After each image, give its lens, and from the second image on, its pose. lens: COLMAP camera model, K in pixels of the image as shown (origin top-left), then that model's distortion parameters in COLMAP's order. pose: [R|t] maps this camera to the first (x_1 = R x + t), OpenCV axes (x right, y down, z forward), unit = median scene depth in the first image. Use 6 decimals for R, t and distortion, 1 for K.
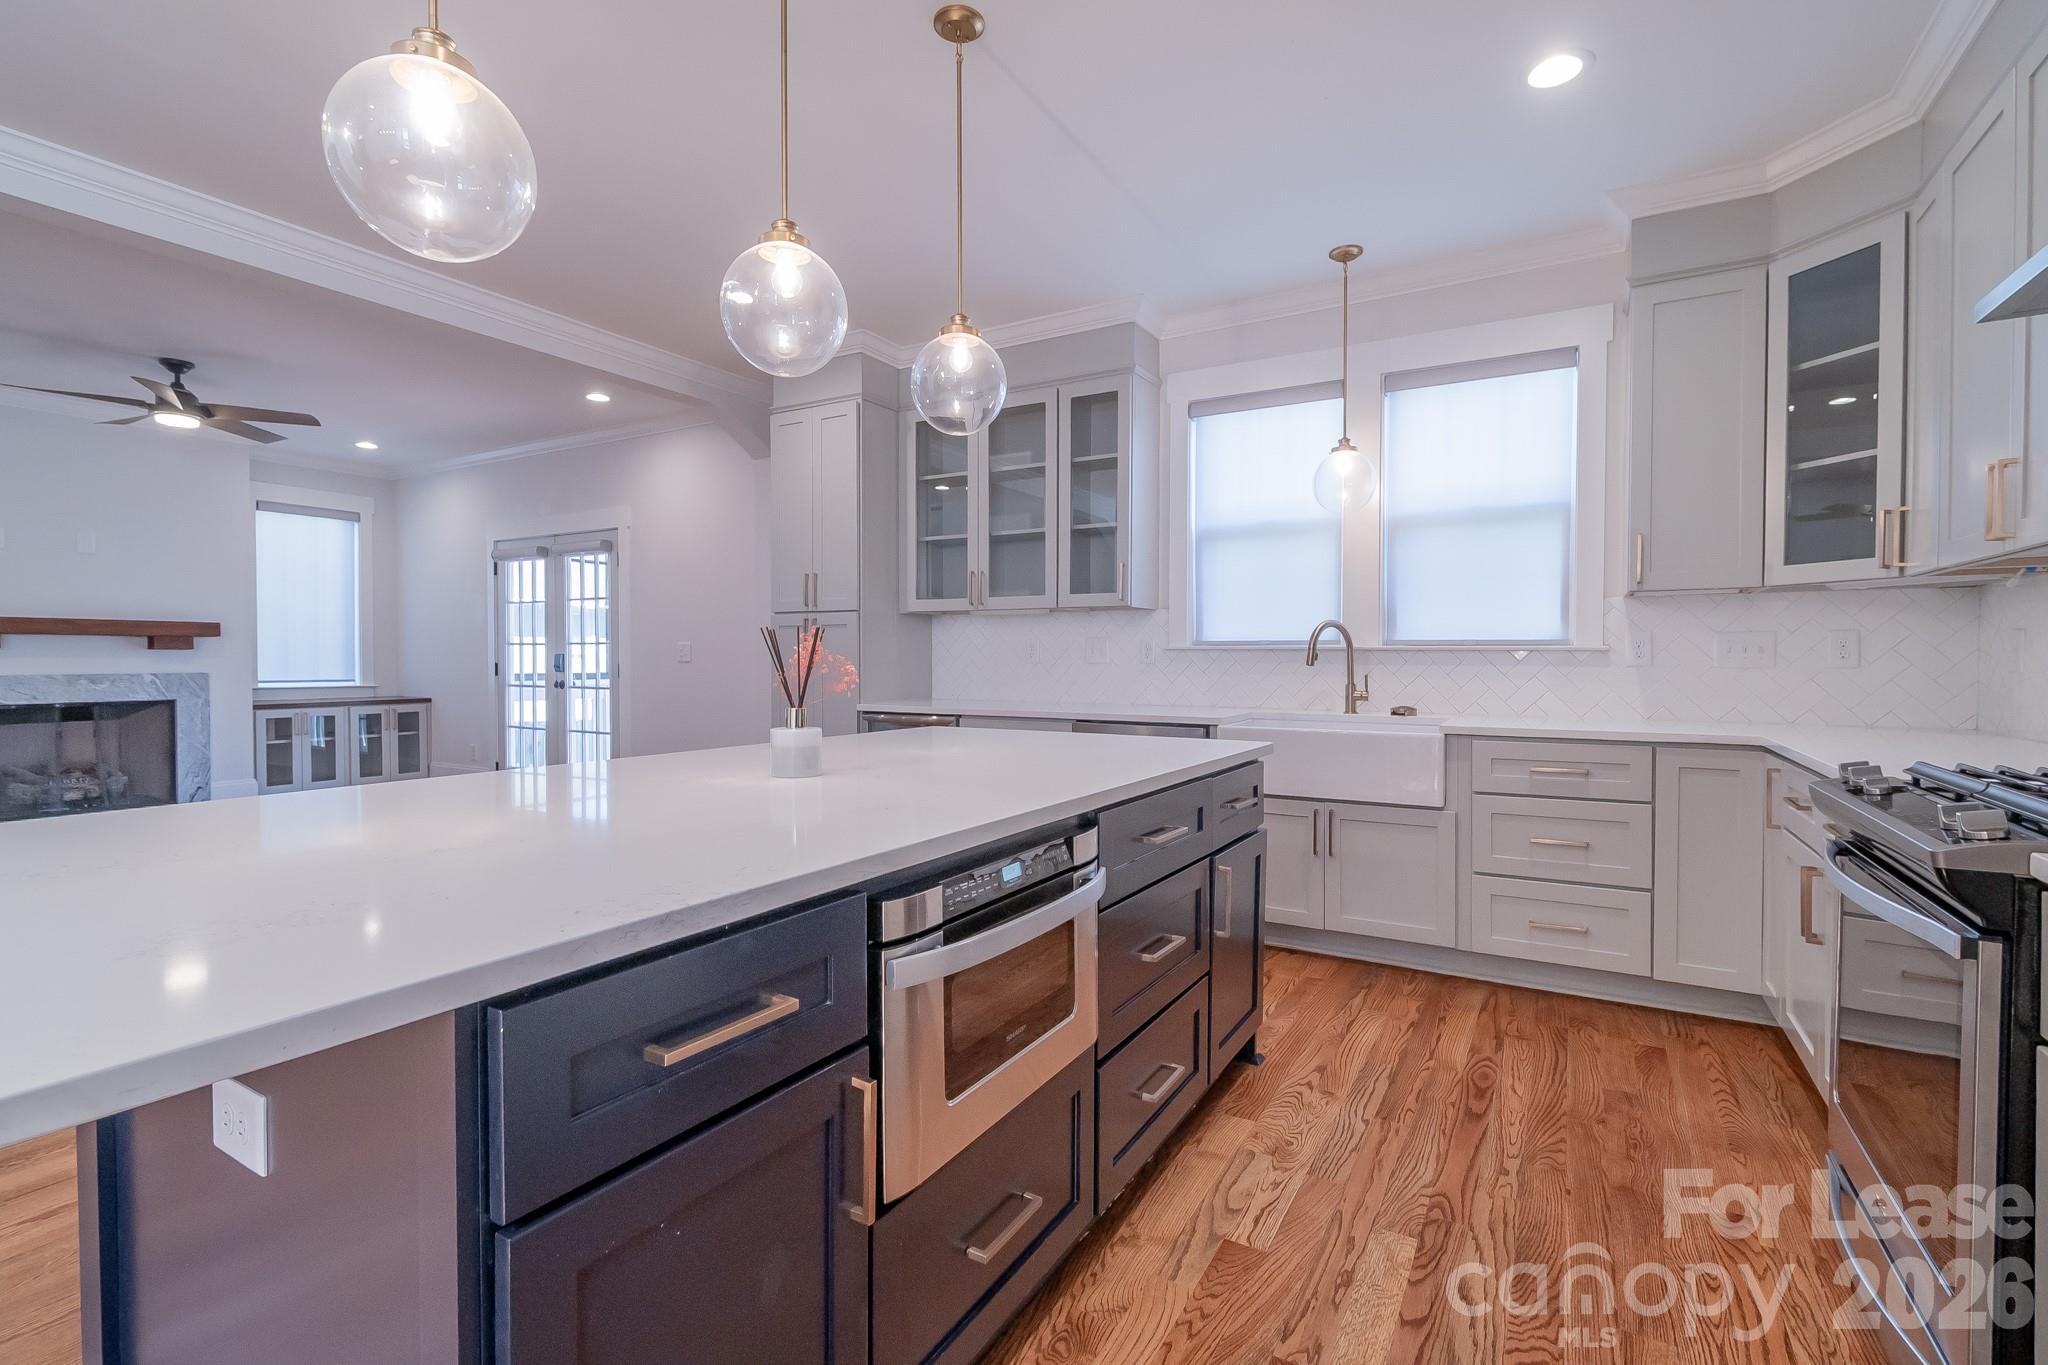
lens RADIAL K [[932.8, 0, 1043.4], [0, 932.8, 681.5], [0, 0, 1]] dist [0.007922, -0.003170]
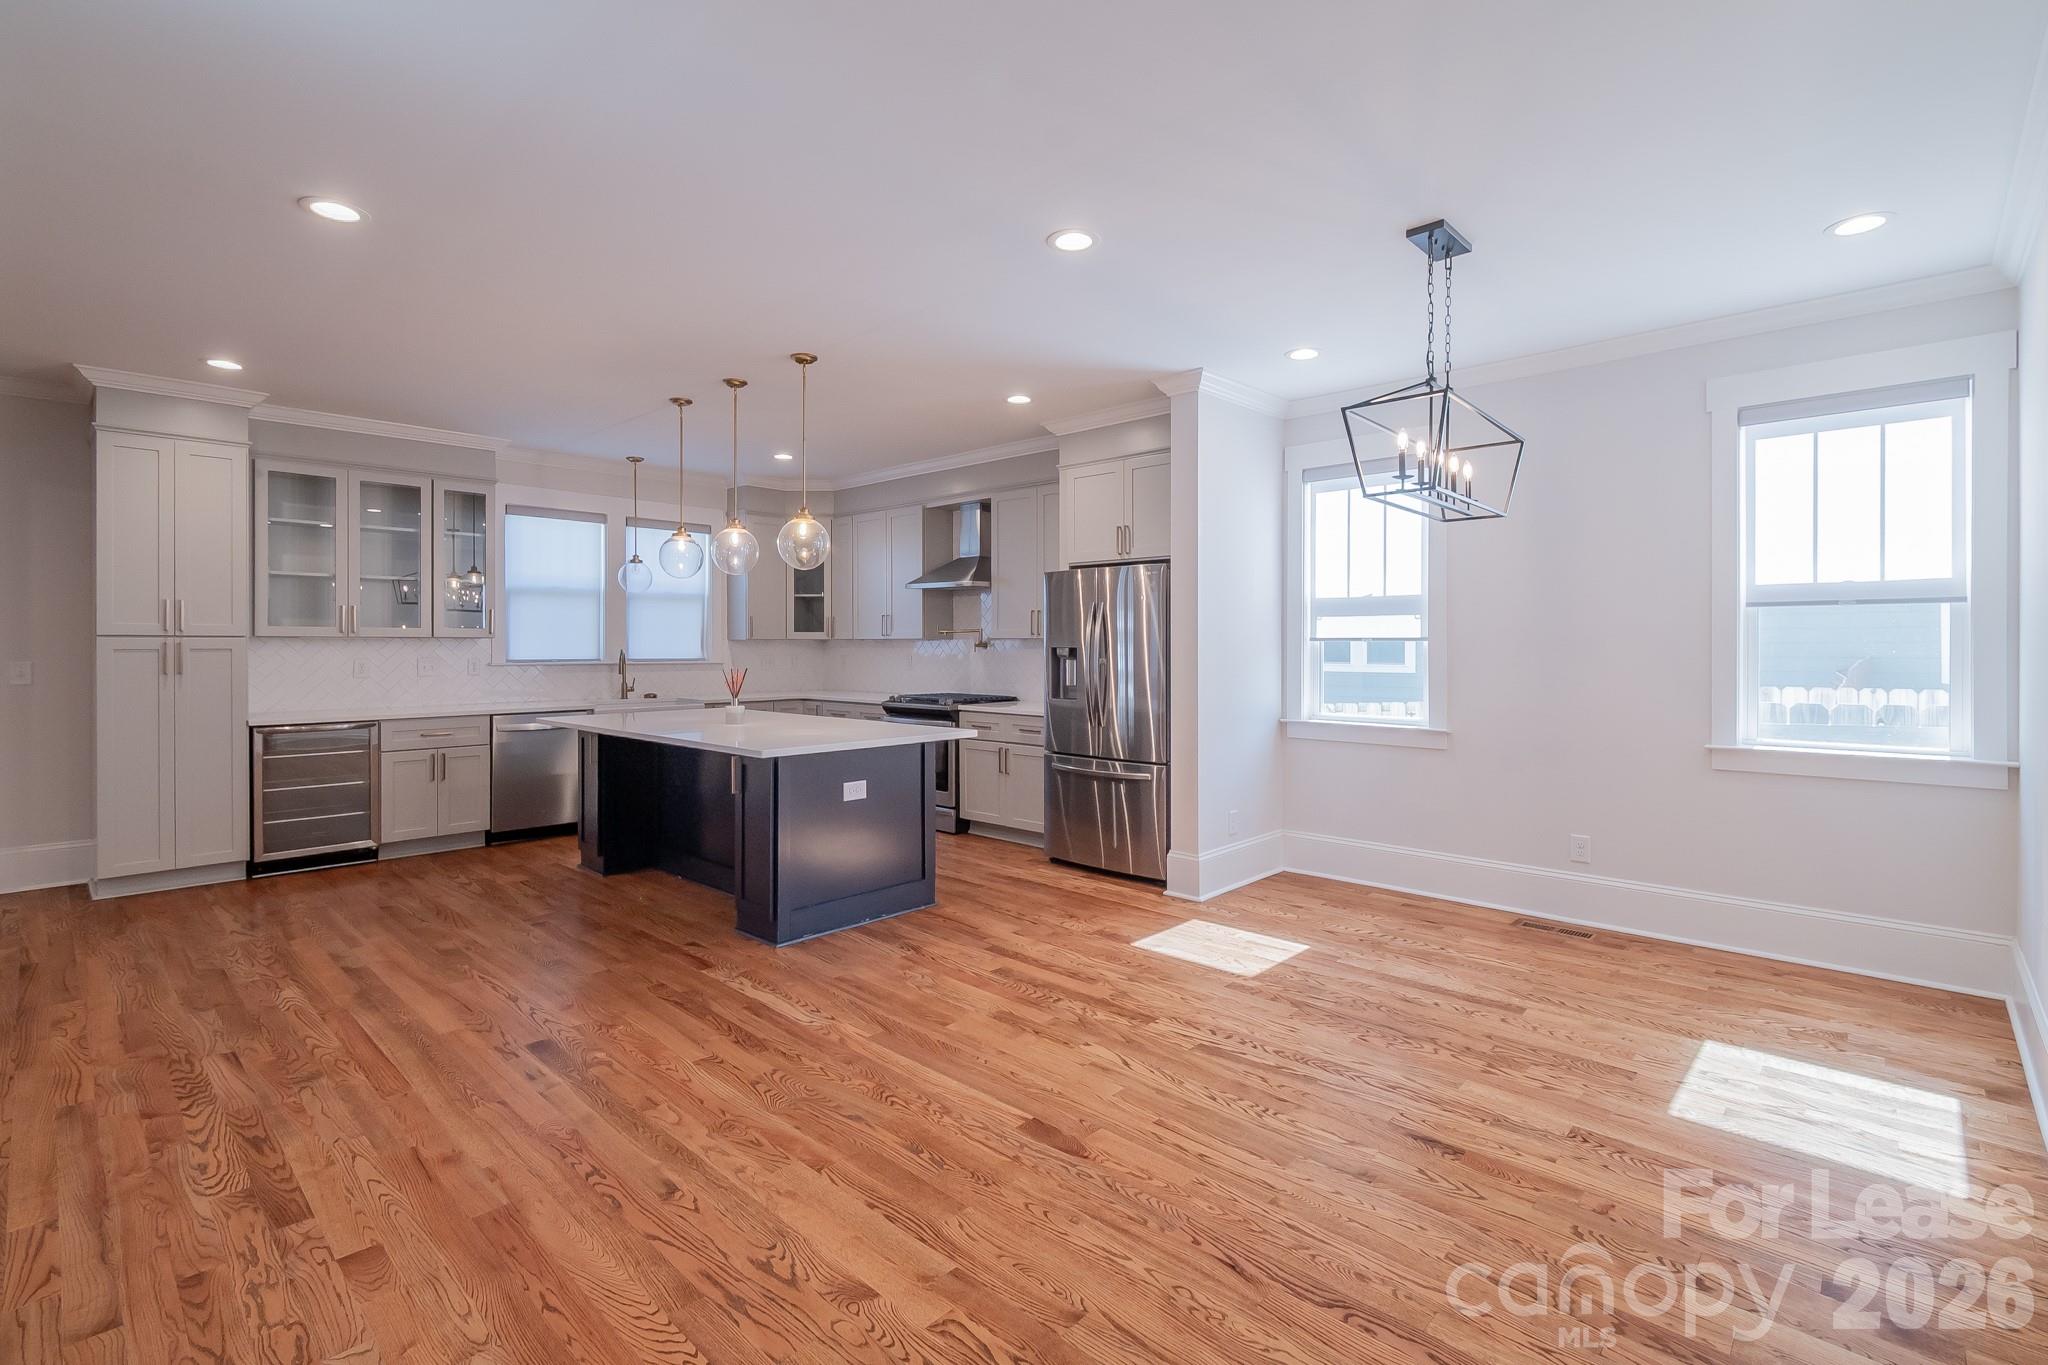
lens RADIAL K [[932.8, 0, 1011.5], [0, 932.8, 649.5], [0, 0, 1]] dist [0.007922, -0.003170]
pose [[0.241020, -0.005802, 0.970503, -1.323277], [0.027784, 0.999614, -0.000924, -0.041618], [-0.970122, 0.027188, 0.241088, -0.200765]]
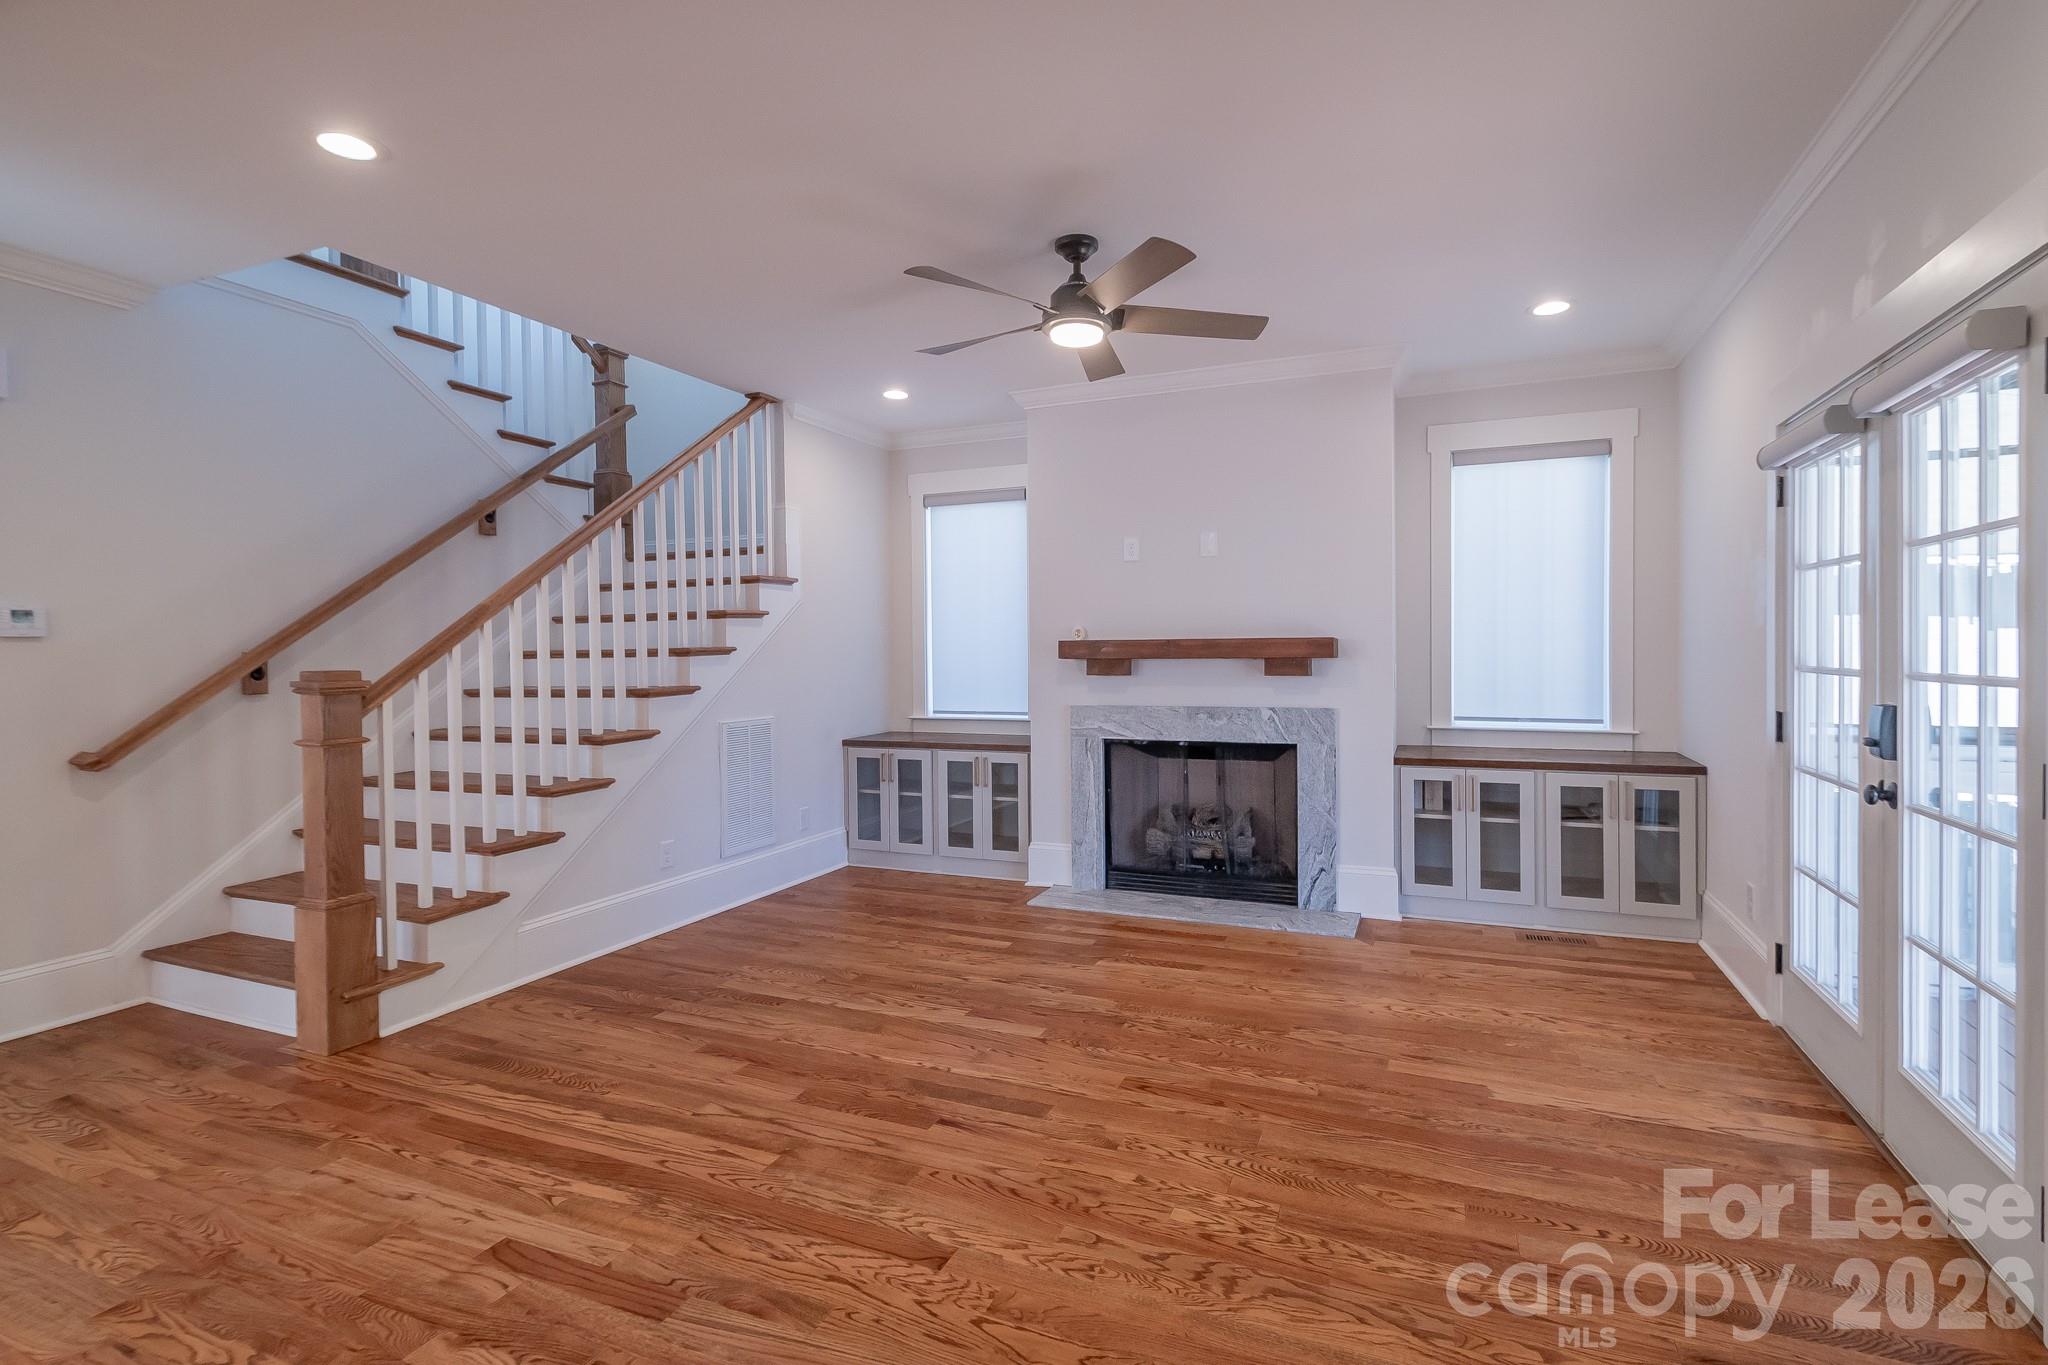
lens RADIAL K [[932.8, 0, 1031.8], [0, 932.8, 662.7], [0, 0, 1]] dist [0.007922, -0.003170]
pose [[0.118194, 0.007182, -0.992965, -0.402714], [-0.018185, 0.999822, 0.005067, -0.074976], [0.992824, 0.017458, 0.118303, 1.218356]]
